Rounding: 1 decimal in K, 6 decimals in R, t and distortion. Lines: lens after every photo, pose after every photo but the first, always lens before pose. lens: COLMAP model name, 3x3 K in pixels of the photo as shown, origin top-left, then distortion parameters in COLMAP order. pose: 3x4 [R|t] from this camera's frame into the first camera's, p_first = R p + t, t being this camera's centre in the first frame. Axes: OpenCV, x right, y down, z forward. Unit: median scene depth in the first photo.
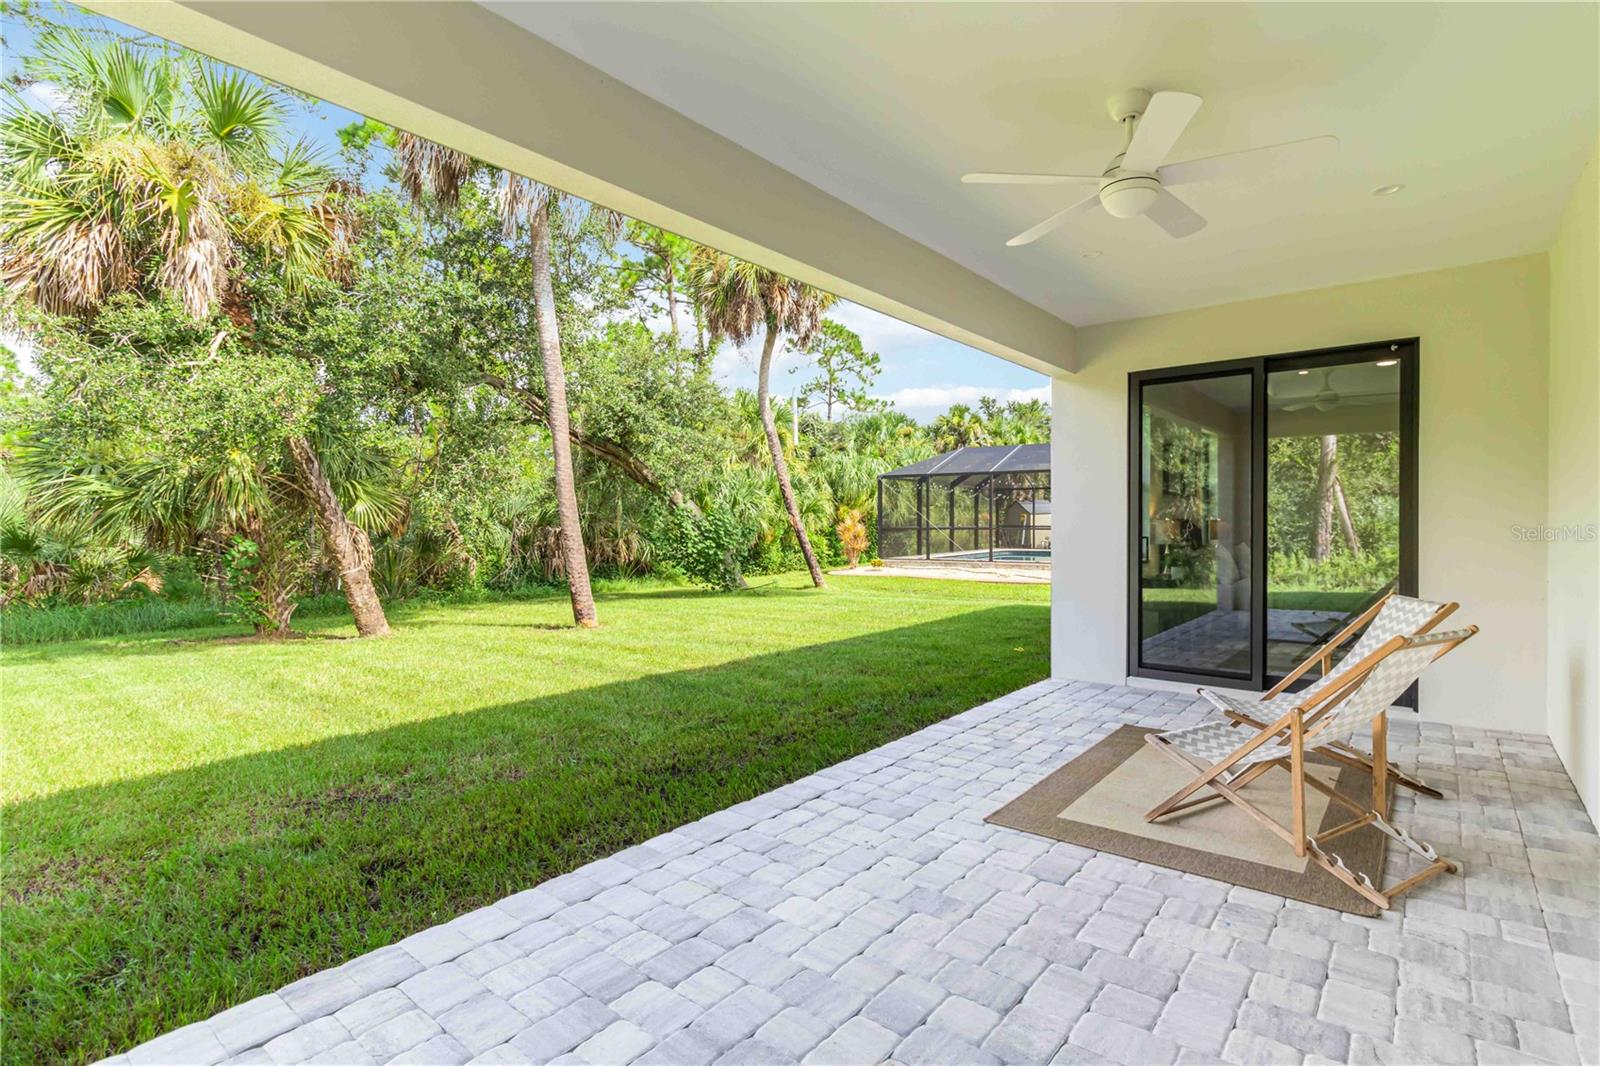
lens RADIAL K [[749.0, 0, 795.7], [0, 749.0, 531.7], [0, 0, 1]] dist [0.000473, -0.000197]
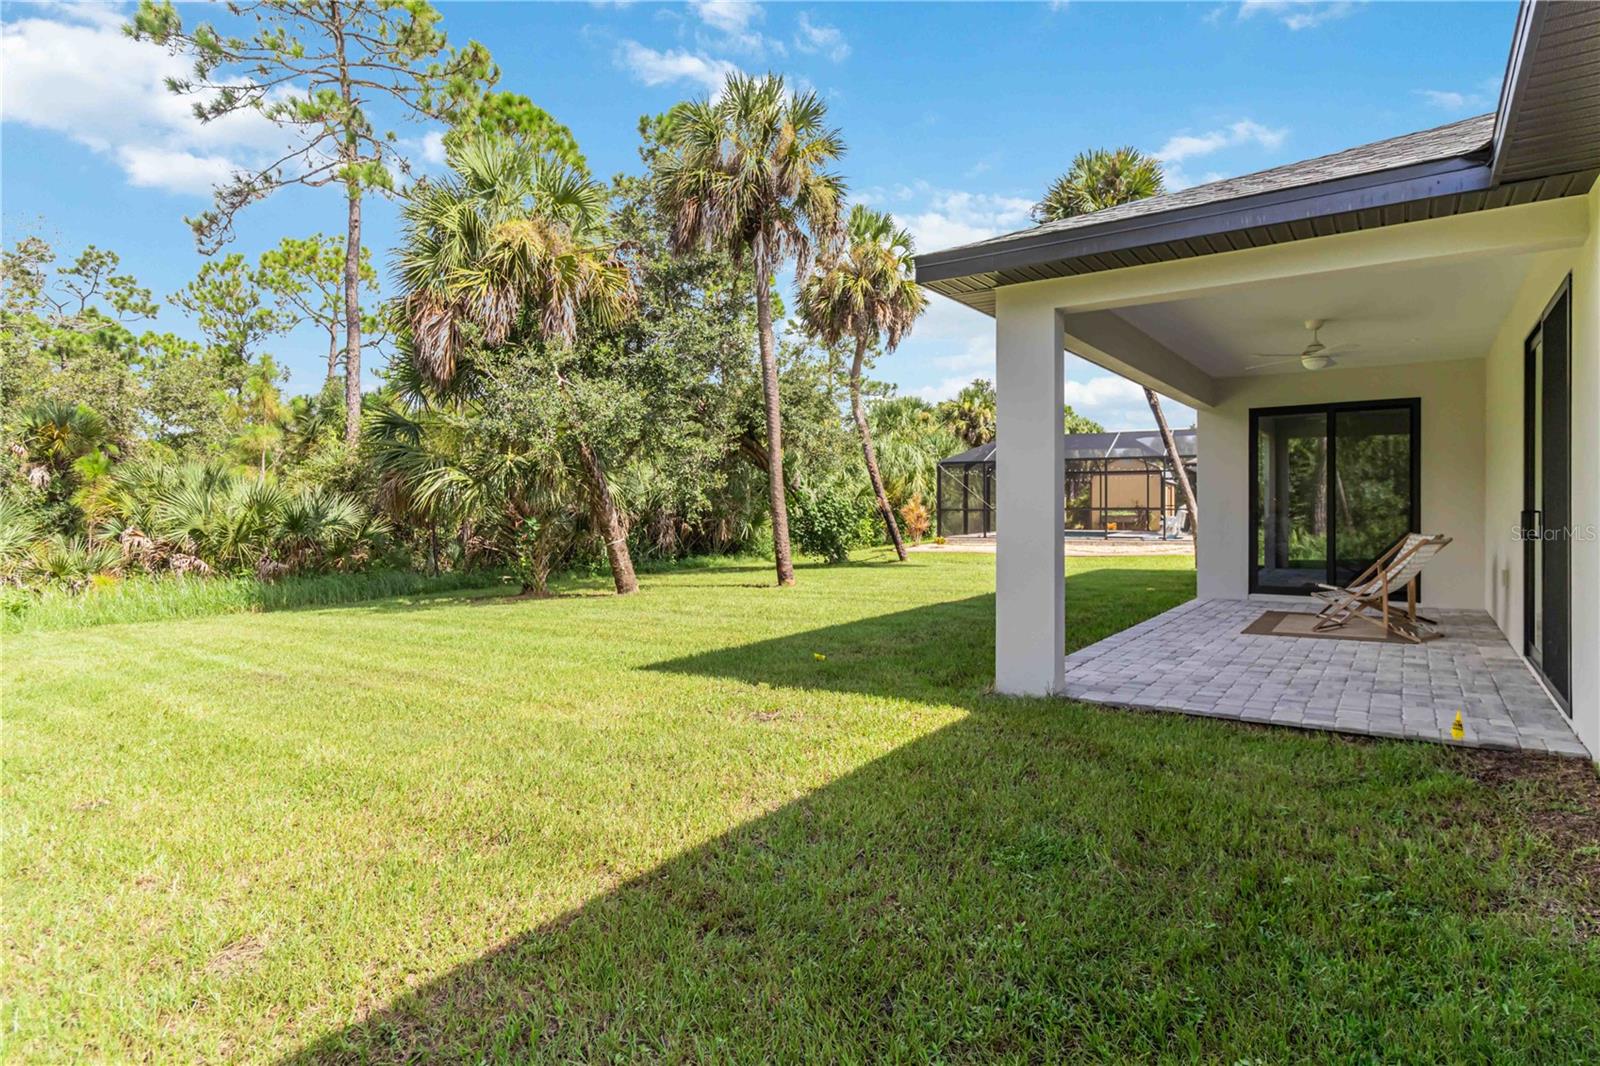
lens RADIAL K [[798.9, 0, 807.1], [0, 798.9, 524.9], [0, 0, 1]] dist [-0.004139, -0.000410]
pose [[0.998088, -0.003806, 0.061697, -0.174595], [0.003152, 0.999938, 0.010686, 0.005369], [-0.061734, -0.010471, 0.998038, -0.189550]]
